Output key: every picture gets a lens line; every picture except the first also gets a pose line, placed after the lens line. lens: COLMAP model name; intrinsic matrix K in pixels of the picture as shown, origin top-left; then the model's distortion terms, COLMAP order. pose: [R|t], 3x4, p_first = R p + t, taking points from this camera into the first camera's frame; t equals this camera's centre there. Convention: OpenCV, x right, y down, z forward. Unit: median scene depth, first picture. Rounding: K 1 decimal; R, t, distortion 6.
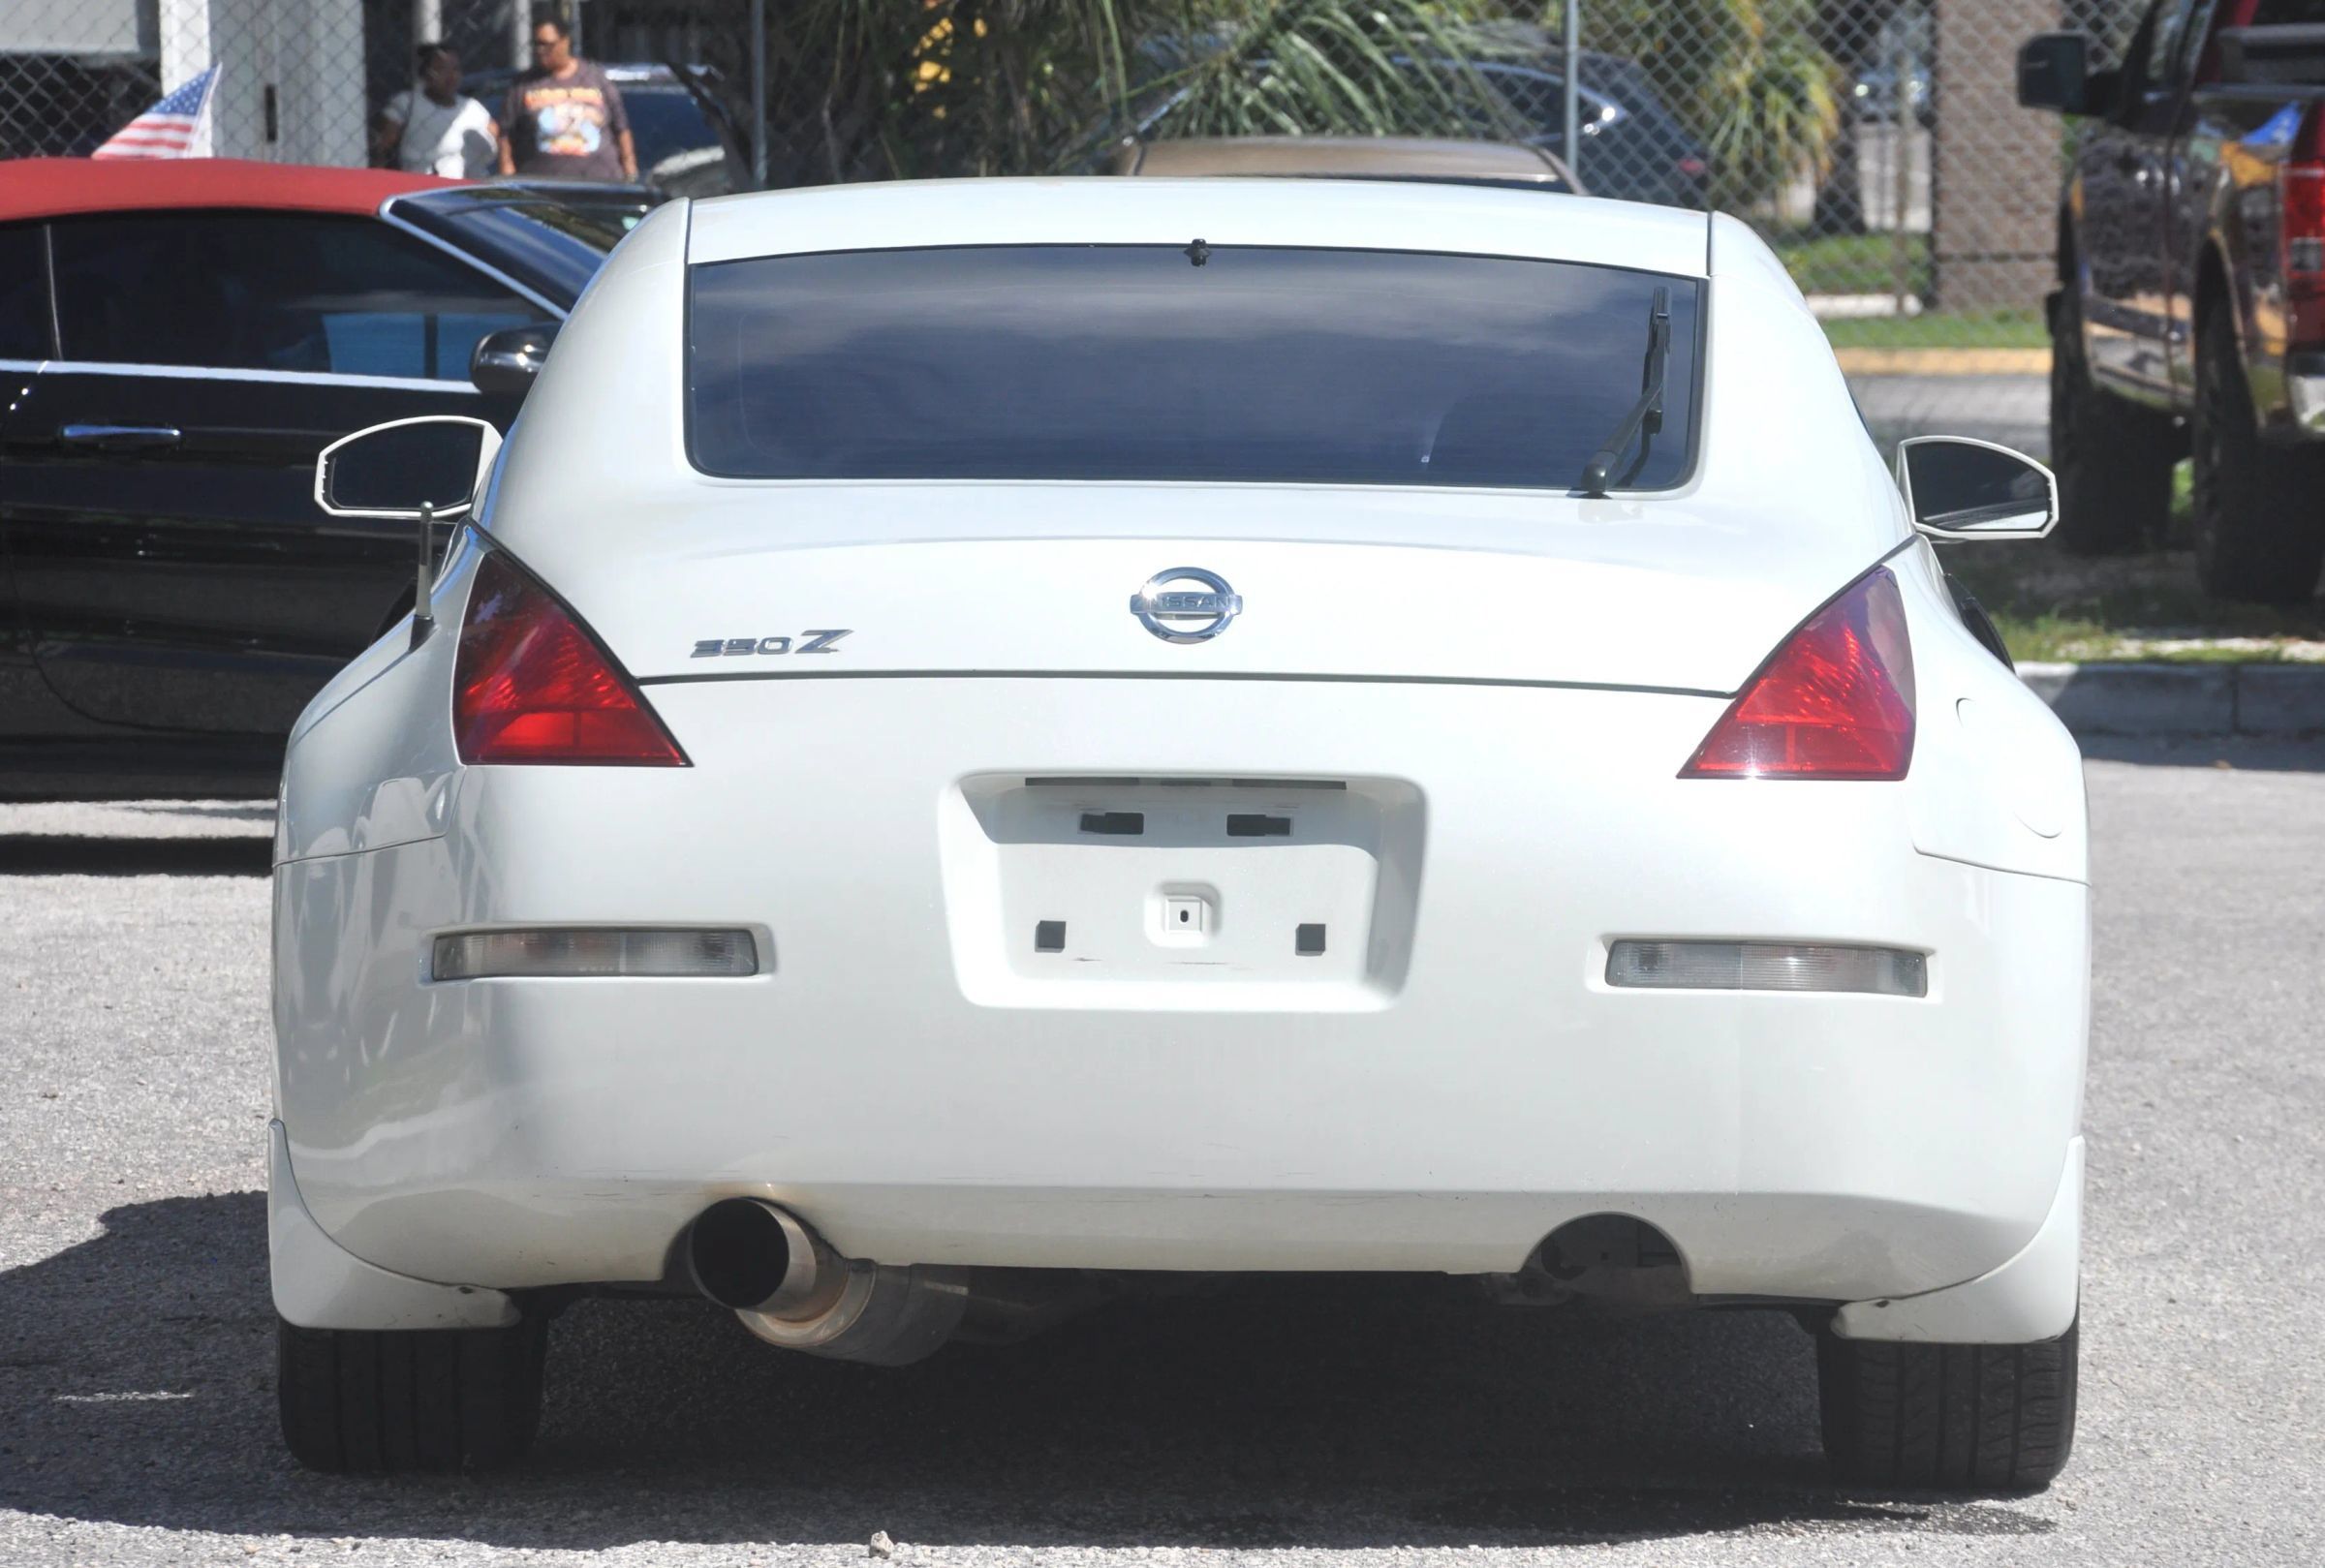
lens RADIAL K [[12485.8, 0, 1418.8], [0, 12485.8, 660.3], [0, 0, 1]] dist [1.524925, -4.057257]
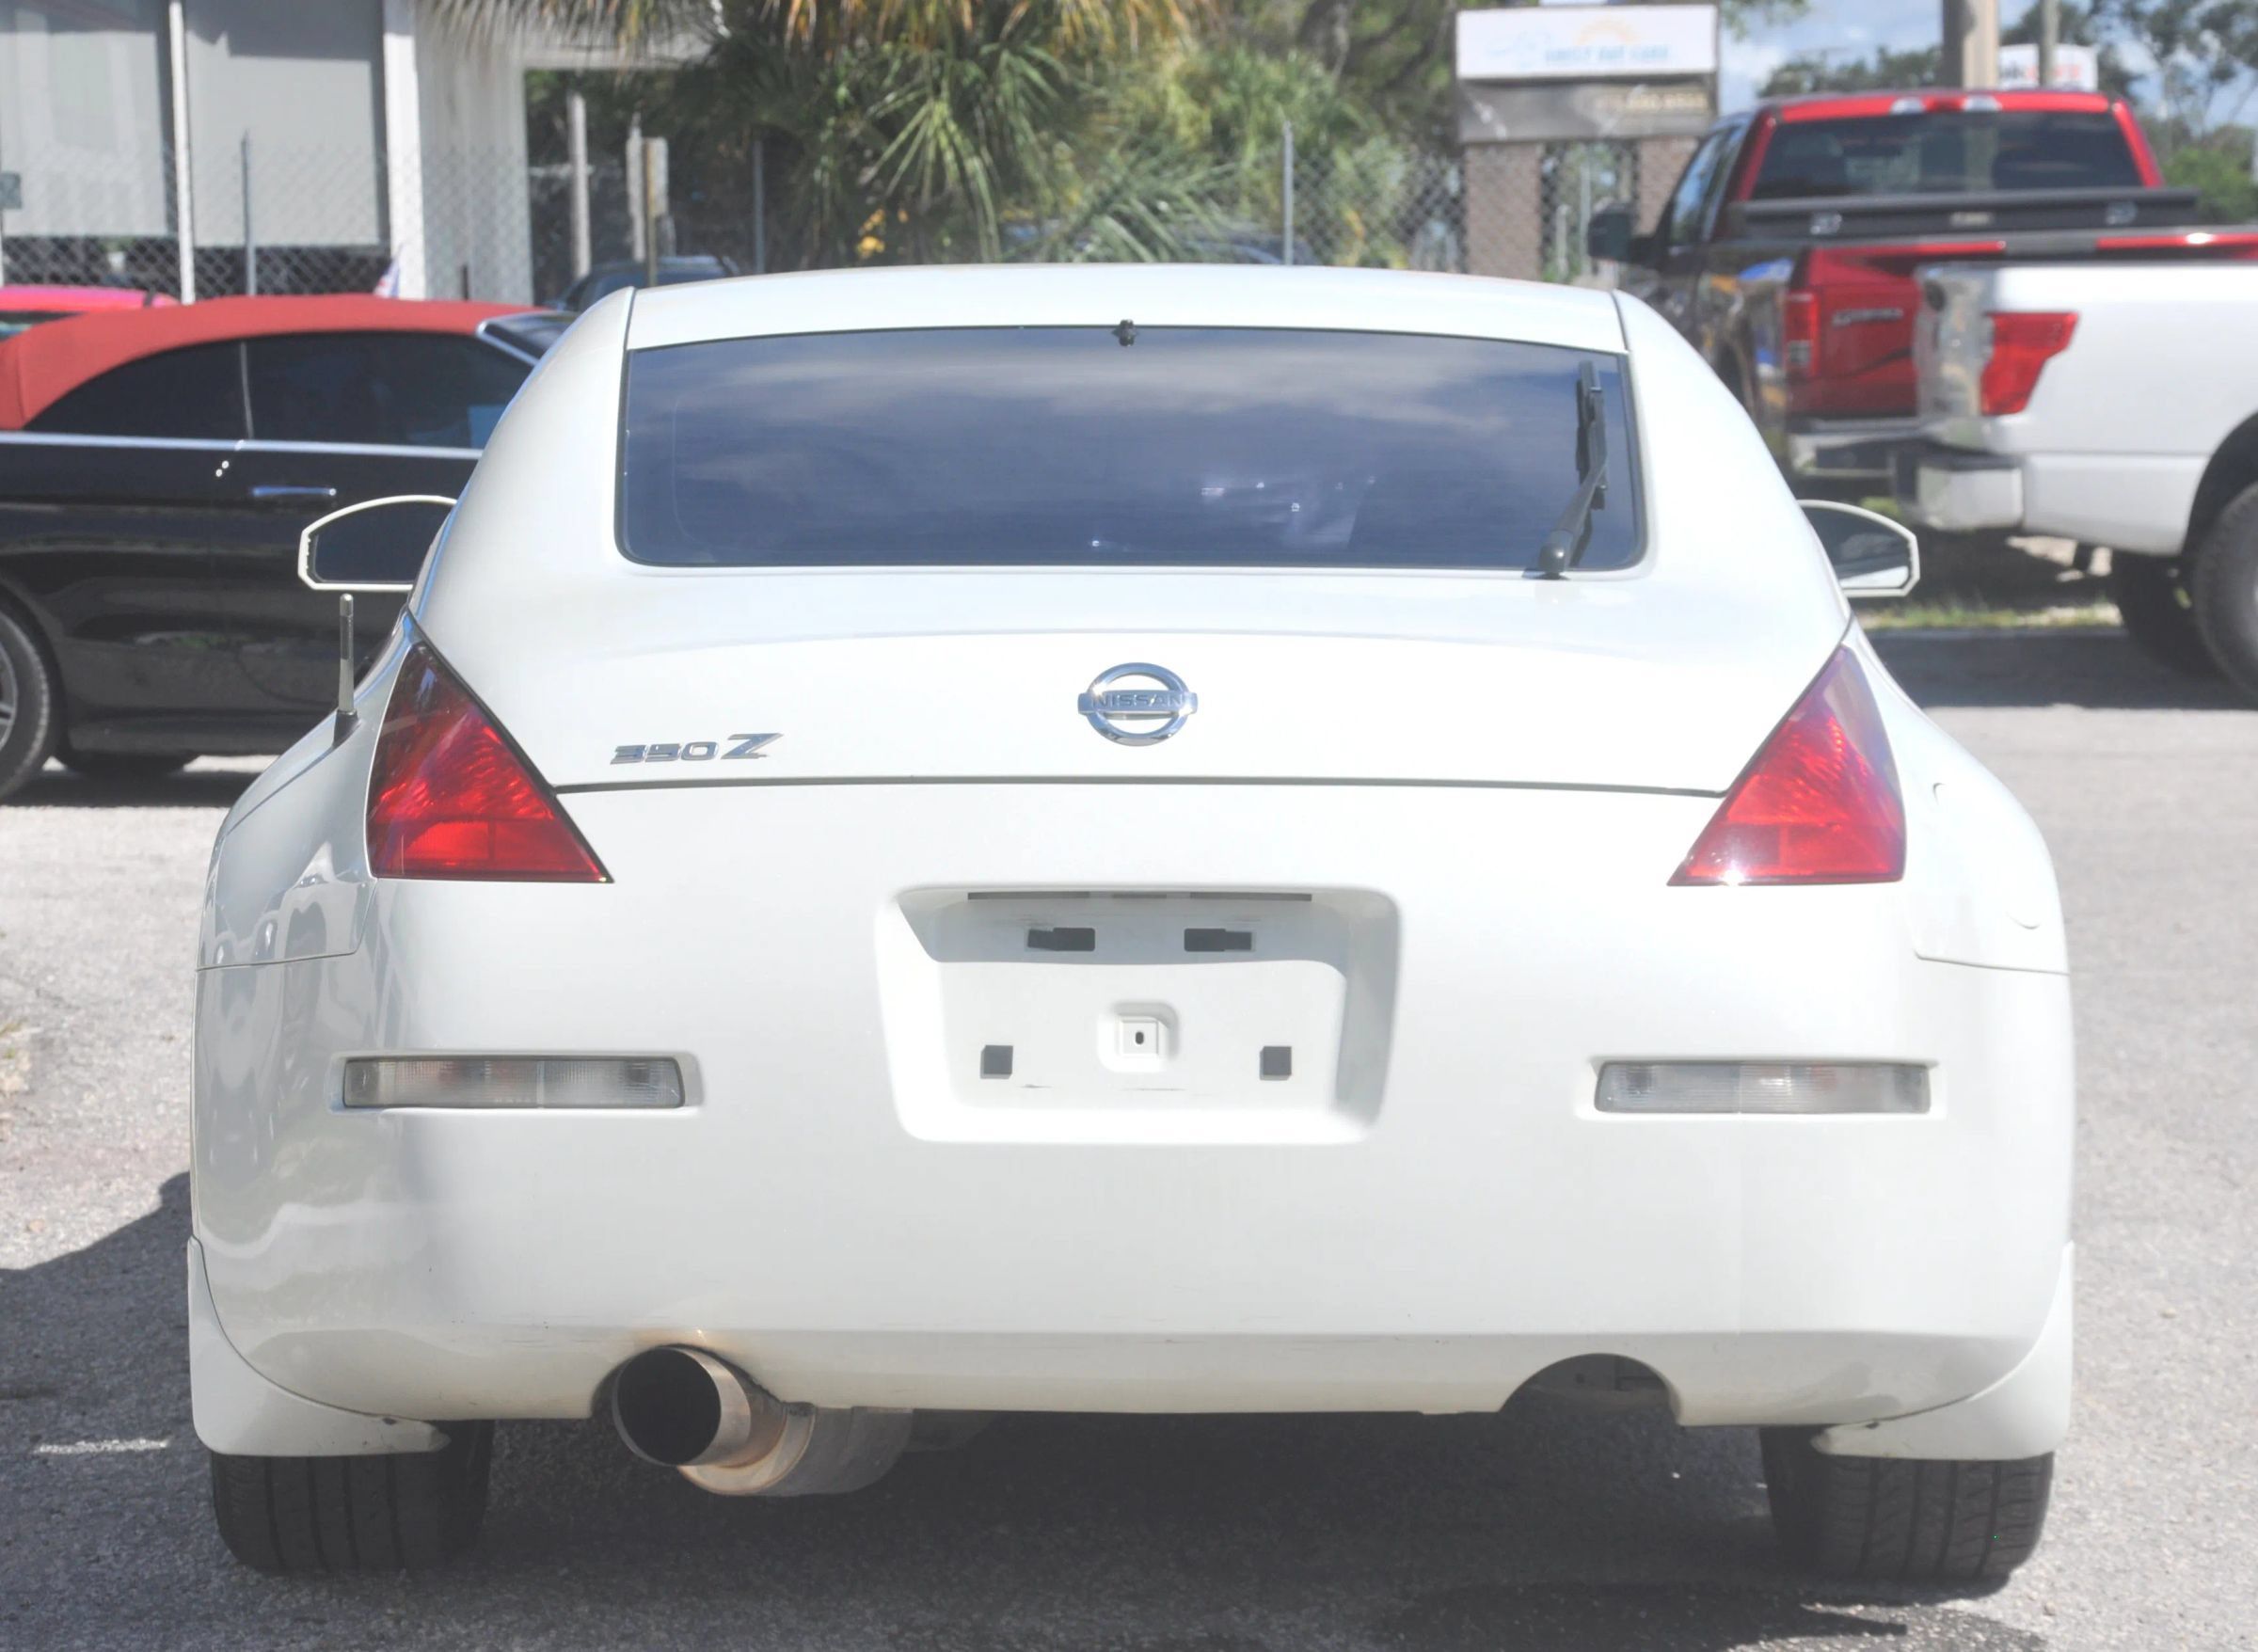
lens RADIAL K [[6702.7, 0, 1129.0], [0, 6702.7, 826.0], [0, 0, 1]] dist [0.545895, 0.666890]
pose [[0.999959, -0.008889, -0.001840, -0.018362], [0.008948, 0.999341, 0.035176, -0.012919], [0.001526, -0.035191, 0.999379, 0.496750]]
